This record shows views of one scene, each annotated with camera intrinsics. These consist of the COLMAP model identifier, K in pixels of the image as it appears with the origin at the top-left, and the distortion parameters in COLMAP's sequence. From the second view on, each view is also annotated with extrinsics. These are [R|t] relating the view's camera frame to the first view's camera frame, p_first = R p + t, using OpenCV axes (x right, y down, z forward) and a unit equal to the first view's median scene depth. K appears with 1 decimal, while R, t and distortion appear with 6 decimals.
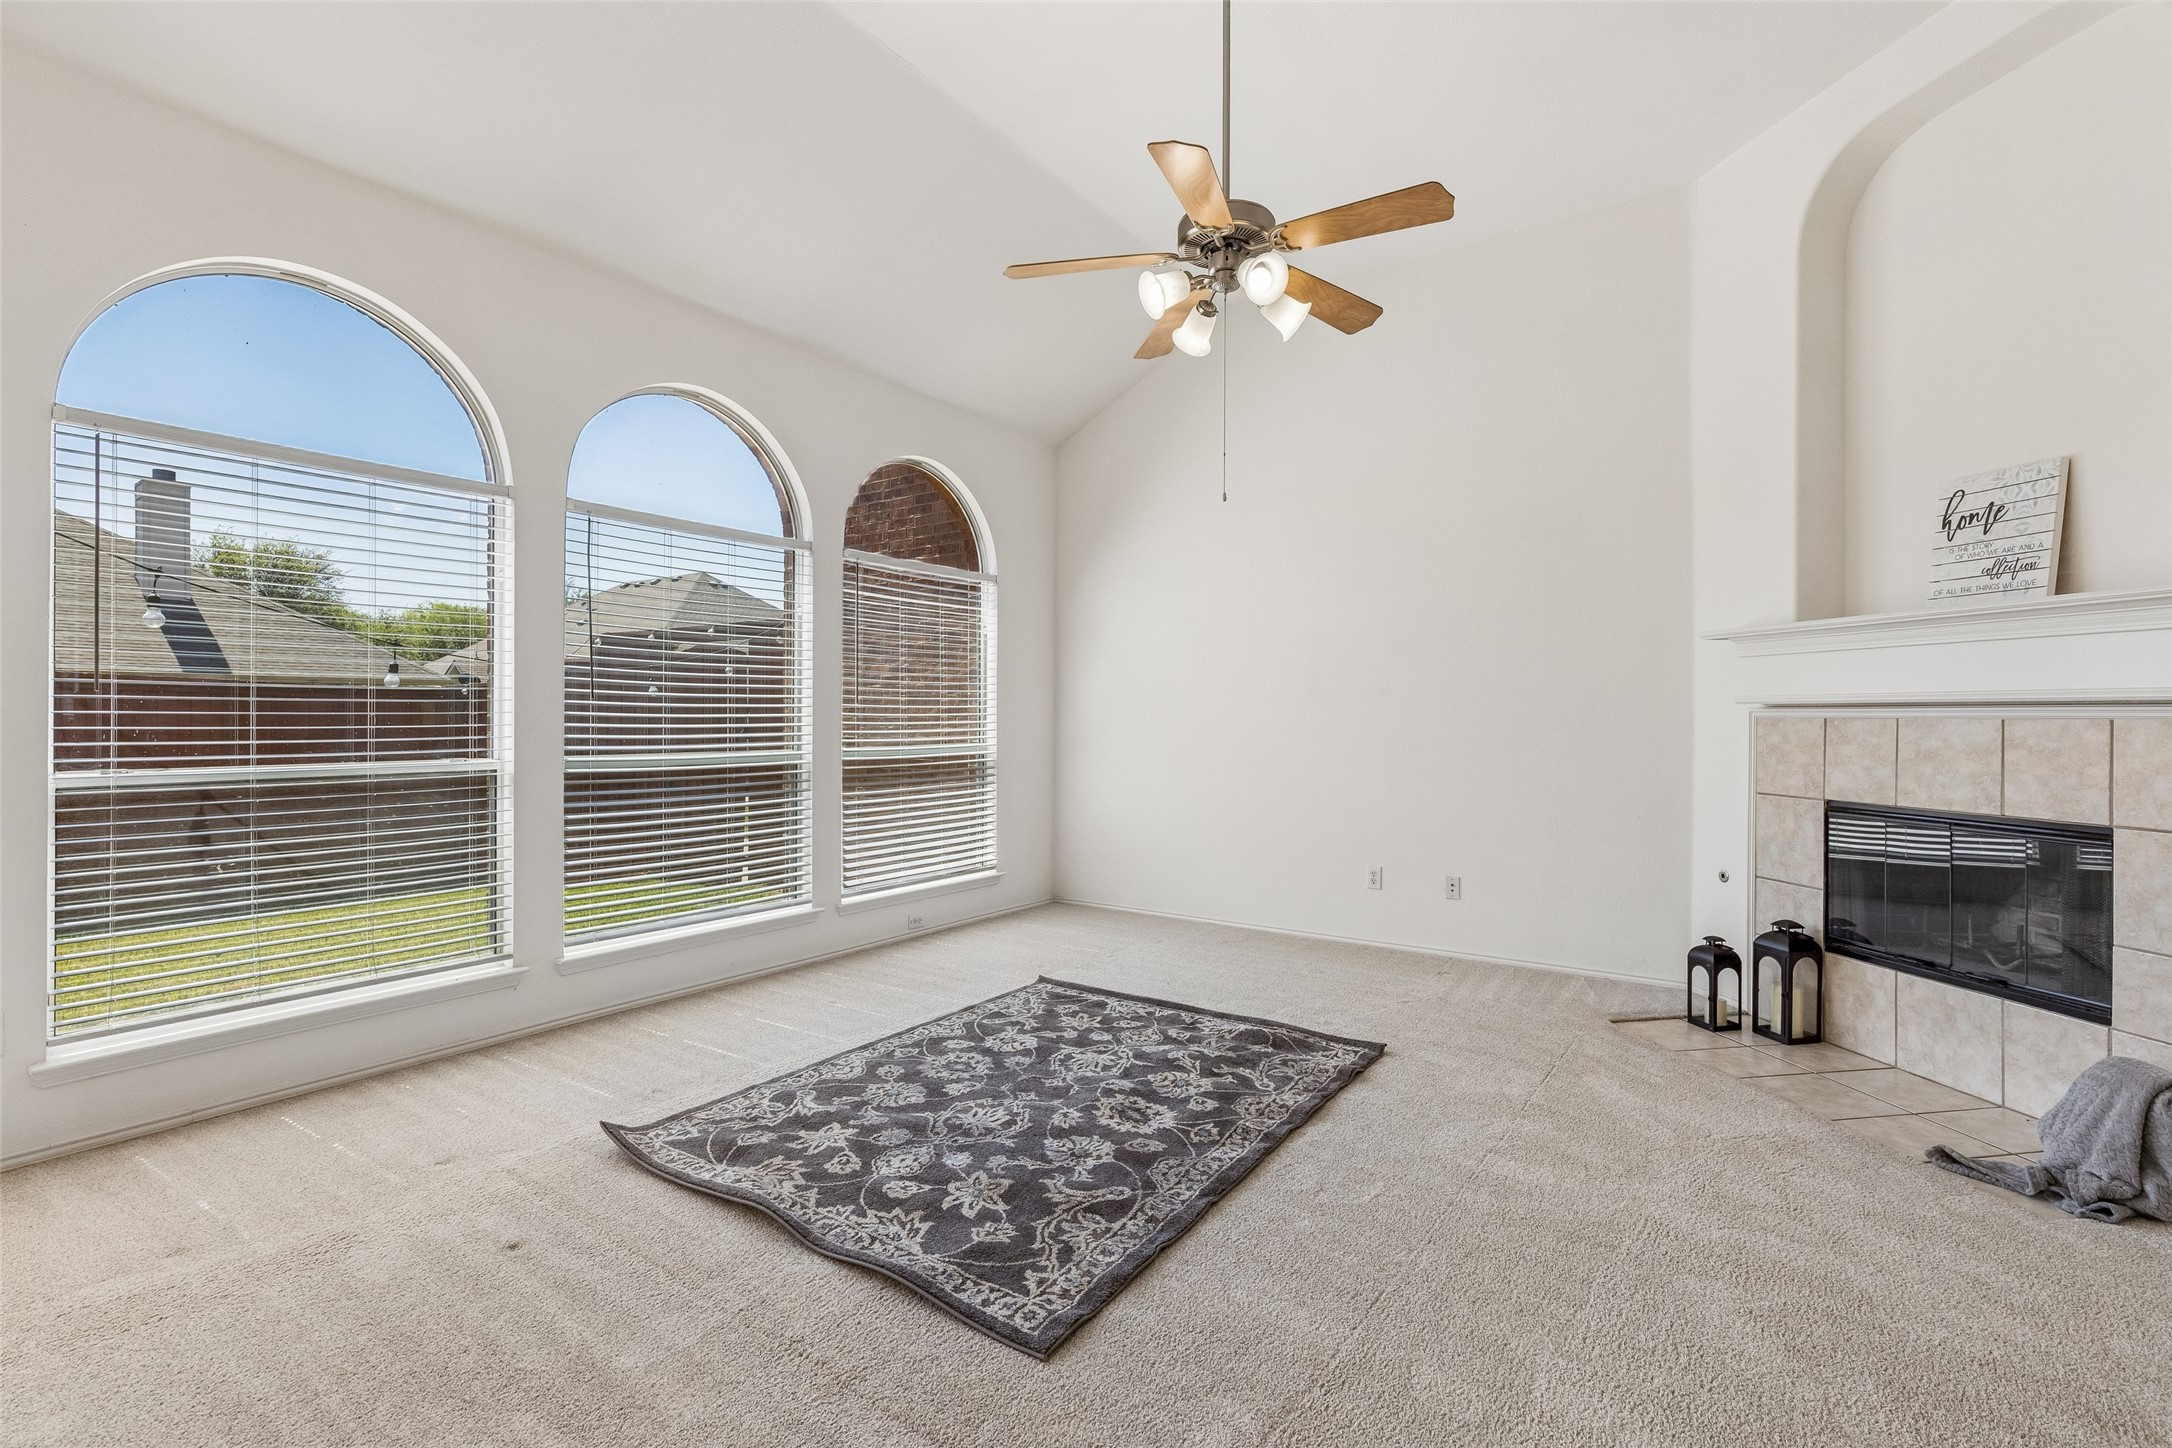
lens RADIAL K [[970.4, 0, 1101.2], [0, 970.4, 714.9], [0, 0, 1]] dist [0.004572, 0.000340]
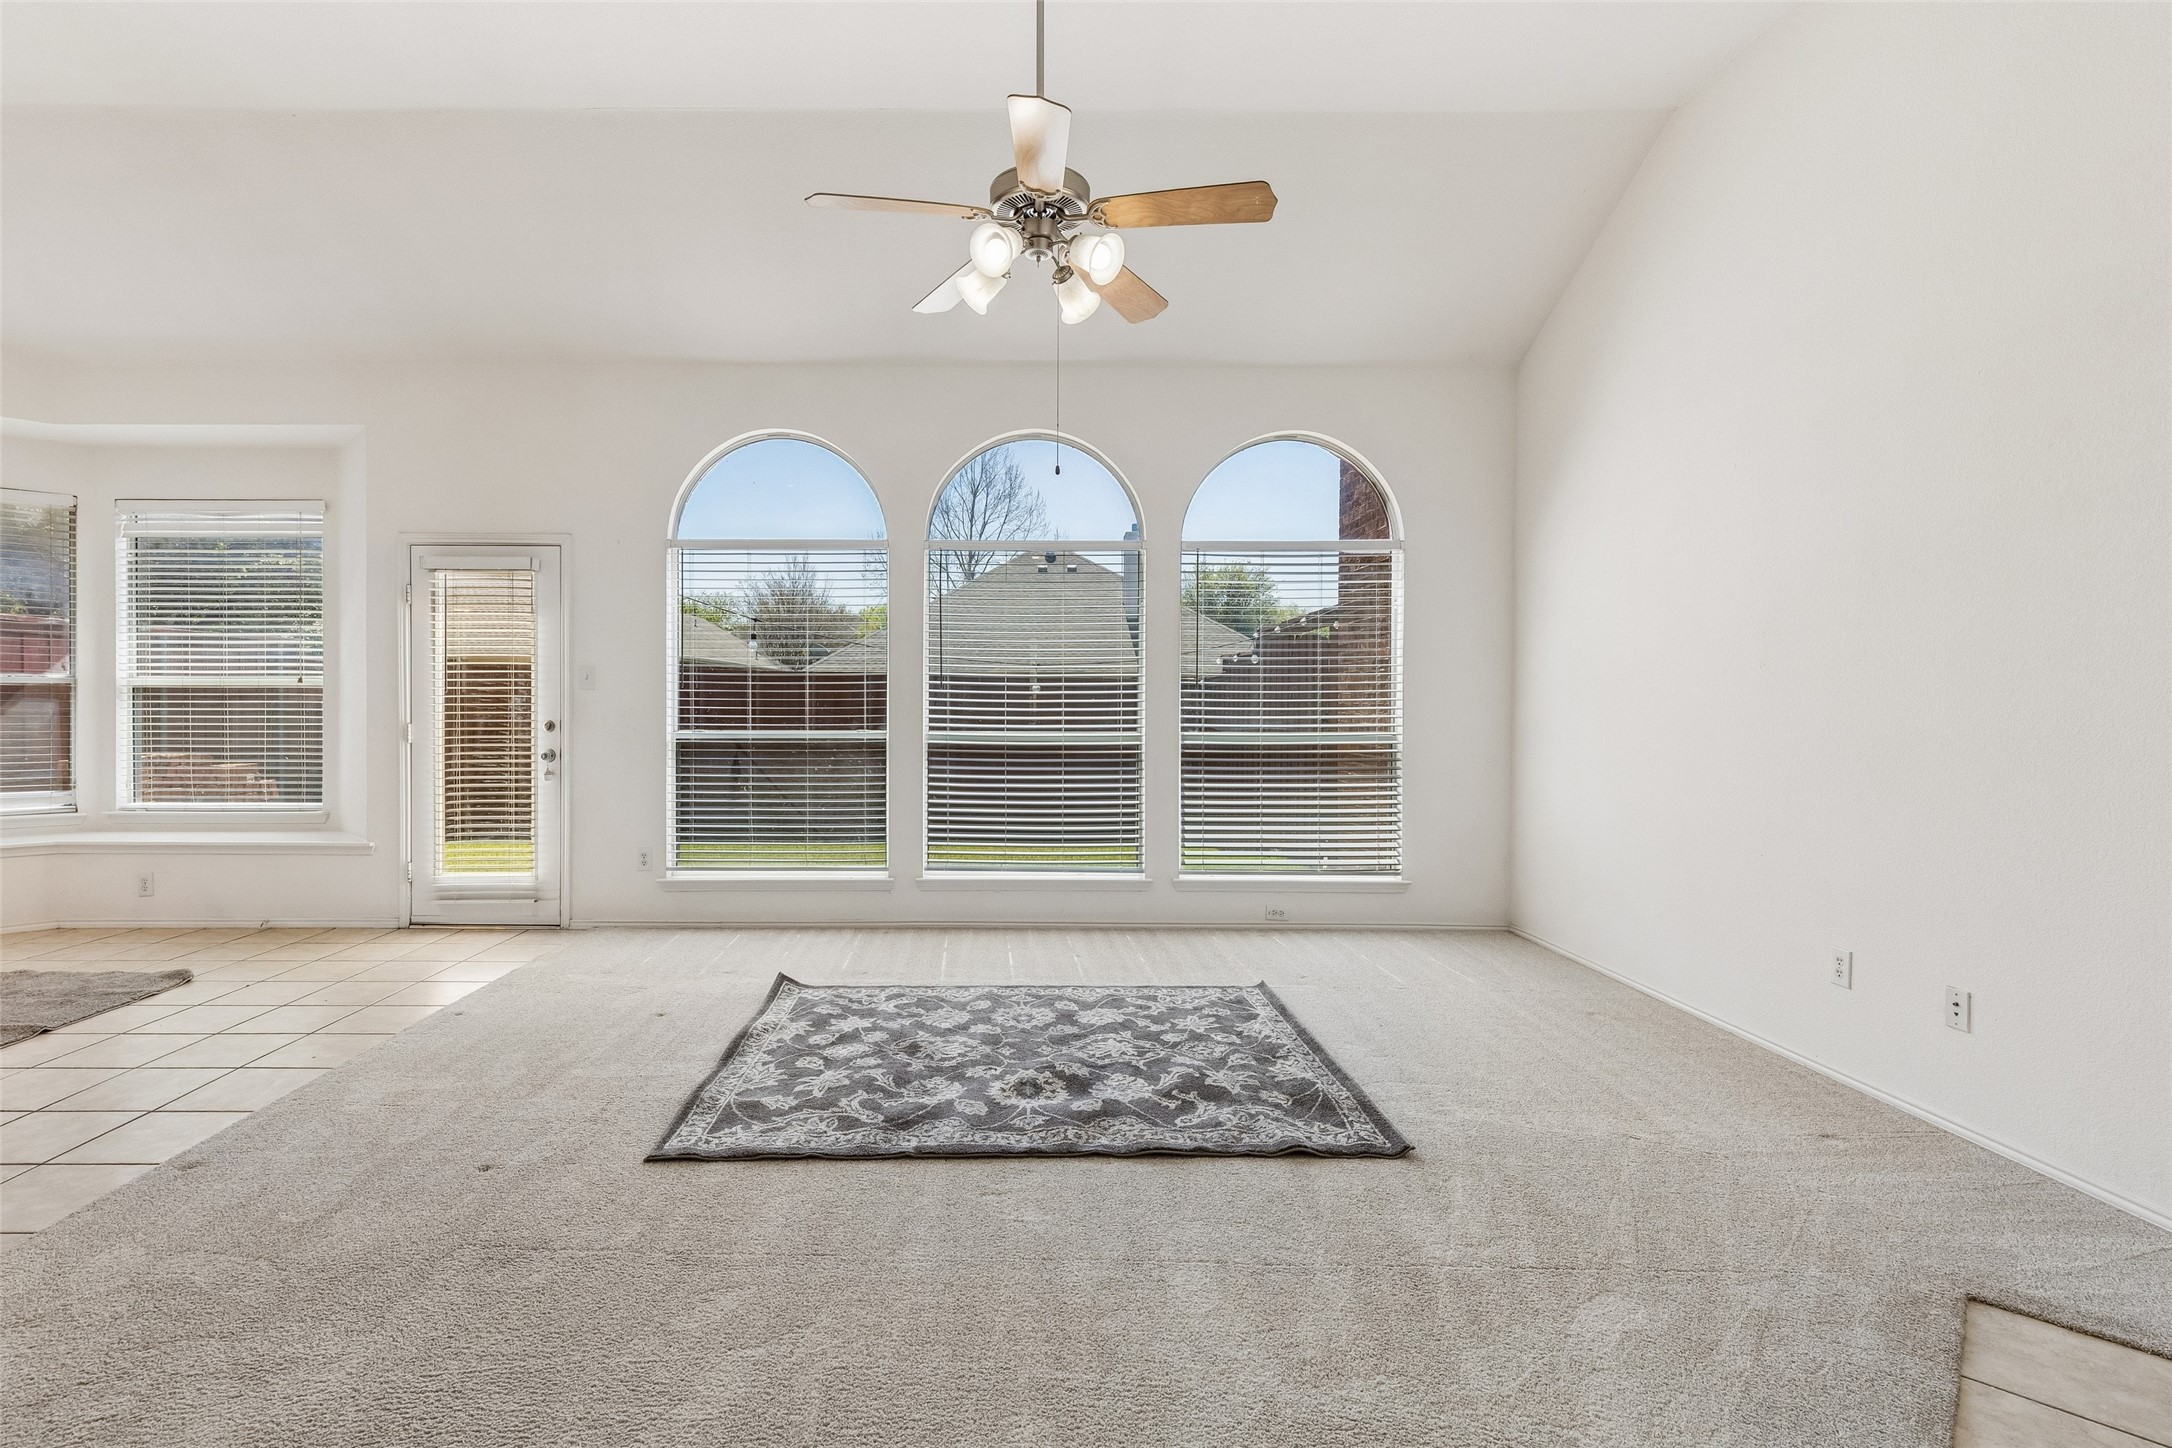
lens RADIAL K [[1012.8, 0, 1013.1], [0, 1012.8, 704.4], [0, 0, 1]] dist [0.001629, 0.000218]
pose [[0.571525, 0.002017, -0.820582, 0.802224], [0.000006, 0.999997, 0.002463, 0.002180], [0.820584, -0.001412, 0.571524, 0.335883]]
